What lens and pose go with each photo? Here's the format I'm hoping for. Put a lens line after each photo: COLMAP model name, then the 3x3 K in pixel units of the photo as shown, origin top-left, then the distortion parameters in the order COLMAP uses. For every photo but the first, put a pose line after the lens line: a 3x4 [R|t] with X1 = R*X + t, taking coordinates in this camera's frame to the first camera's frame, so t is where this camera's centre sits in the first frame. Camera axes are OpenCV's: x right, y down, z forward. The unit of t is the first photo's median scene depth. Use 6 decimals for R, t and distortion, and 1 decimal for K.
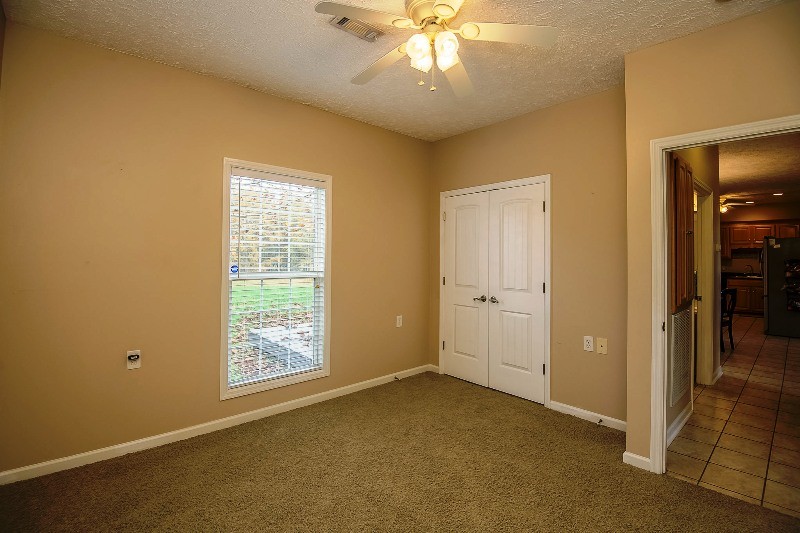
lens RADIAL K [[373.2, 0, 396.2], [0, 373.2, 251.8], [0, 0, 1]] dist [-0.022572, -0.000057]
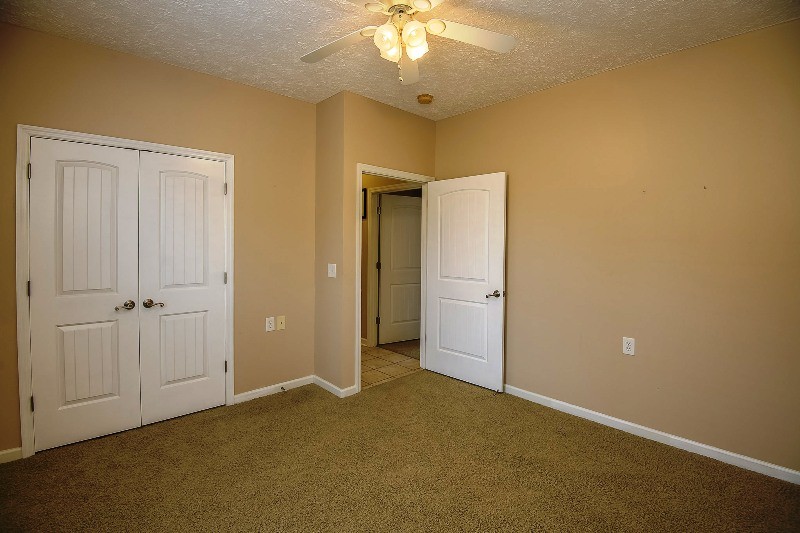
lens RADIAL K [[382.5, 0, 408.0], [0, 382.5, 248.1], [0, 0, 1]] dist [-0.026228, -0.001074]
pose [[-0.032633, -0.022368, 0.999217, -0.529921], [-0.023500, 0.999490, 0.021607, -0.007971], [-0.999191, -0.022777, -0.033142, 0.562811]]
